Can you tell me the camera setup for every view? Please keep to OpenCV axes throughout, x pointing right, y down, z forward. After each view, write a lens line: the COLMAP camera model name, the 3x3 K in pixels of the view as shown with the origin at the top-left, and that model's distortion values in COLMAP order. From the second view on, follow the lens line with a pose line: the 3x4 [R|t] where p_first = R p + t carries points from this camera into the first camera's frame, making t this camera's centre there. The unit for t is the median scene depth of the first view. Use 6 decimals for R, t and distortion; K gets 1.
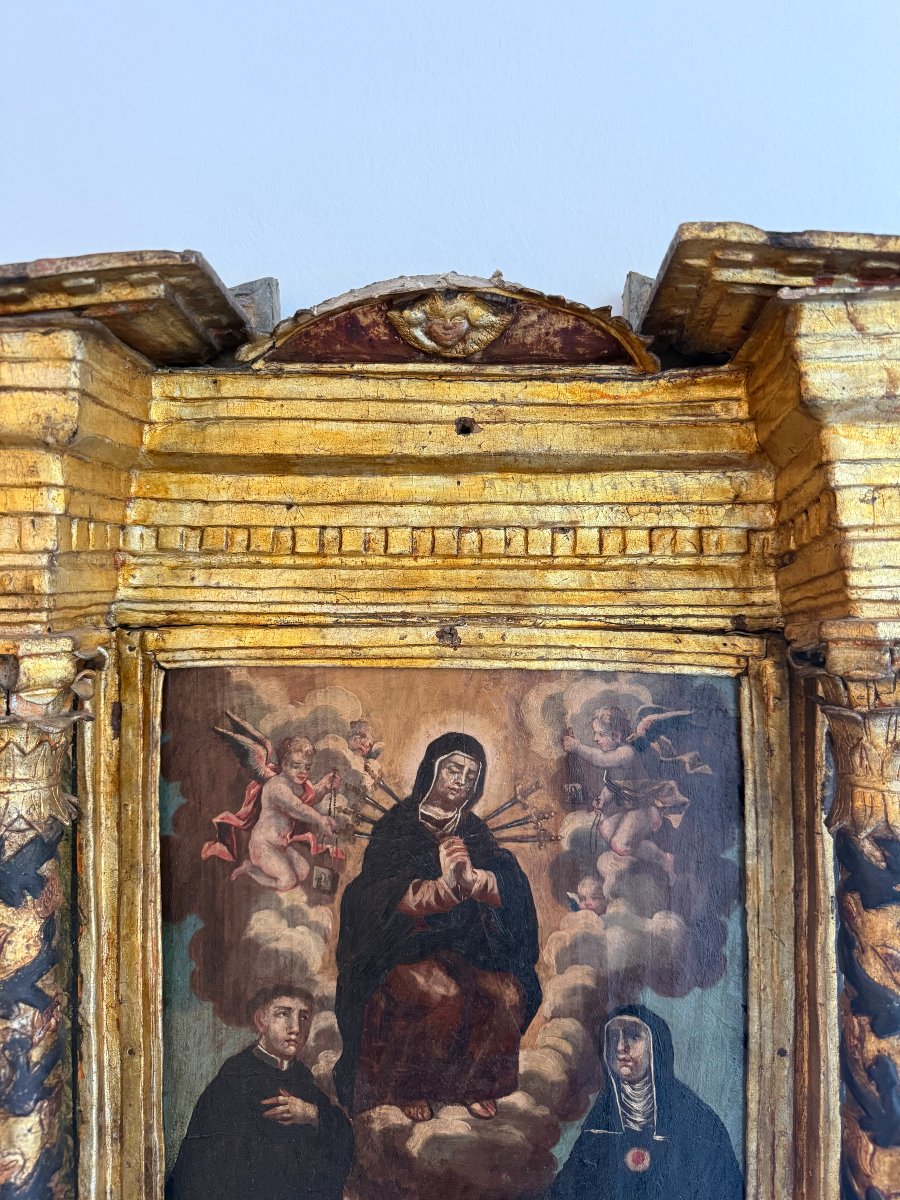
lens RADIAL K [[868.9, 0, 449.8], [0, 868.9, 606.0], [0, 0, 1]] dist [0.131174, -0.249038]
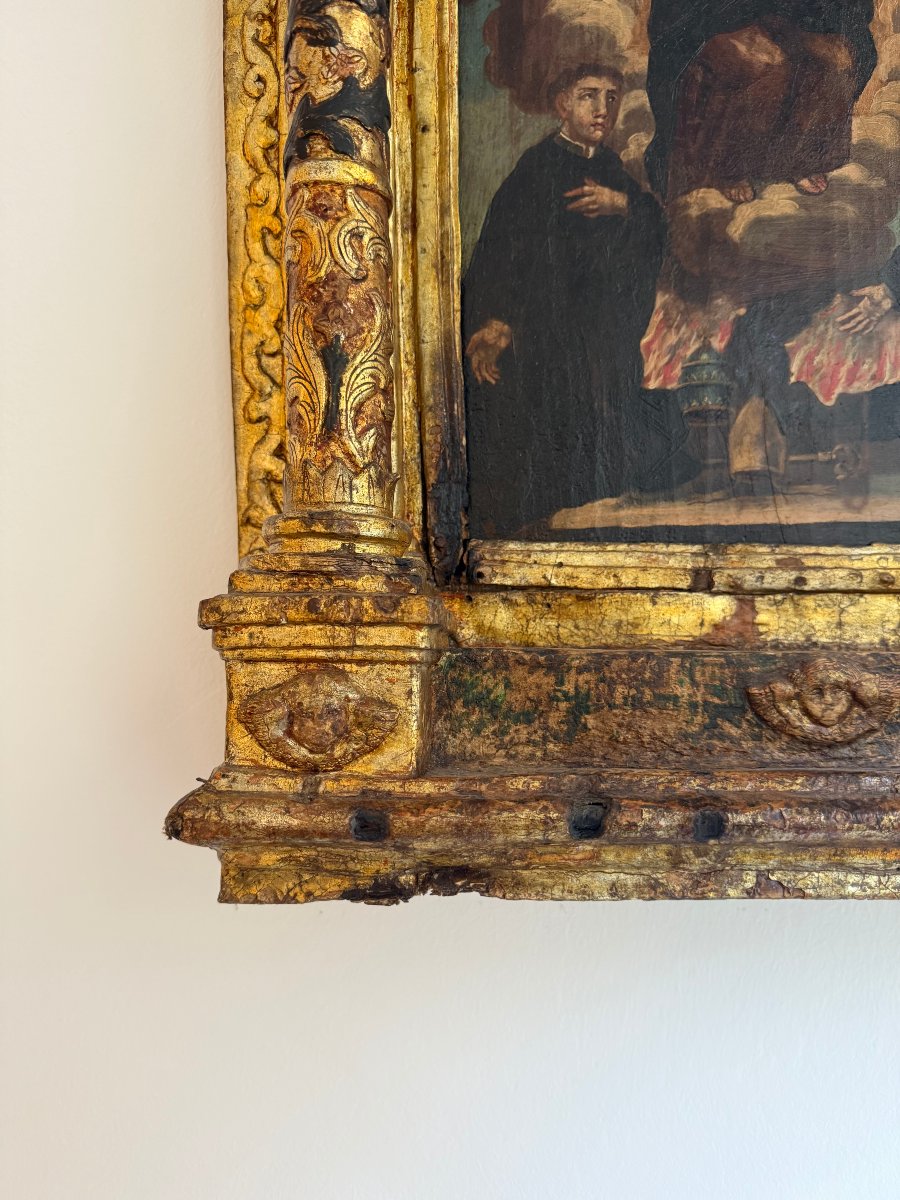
lens RADIAL K [[864.2, 0, 450.0], [0, 864.2, 600.0], [0, 0, 1]] dist [0.060674, -0.122622]
pose [[0.999996, -0.002514, 0.001513, -0.343000], [0.002456, 0.999296, 0.037433, 0.972193], [-0.001606, -0.037429, 0.999298, 0.084590]]
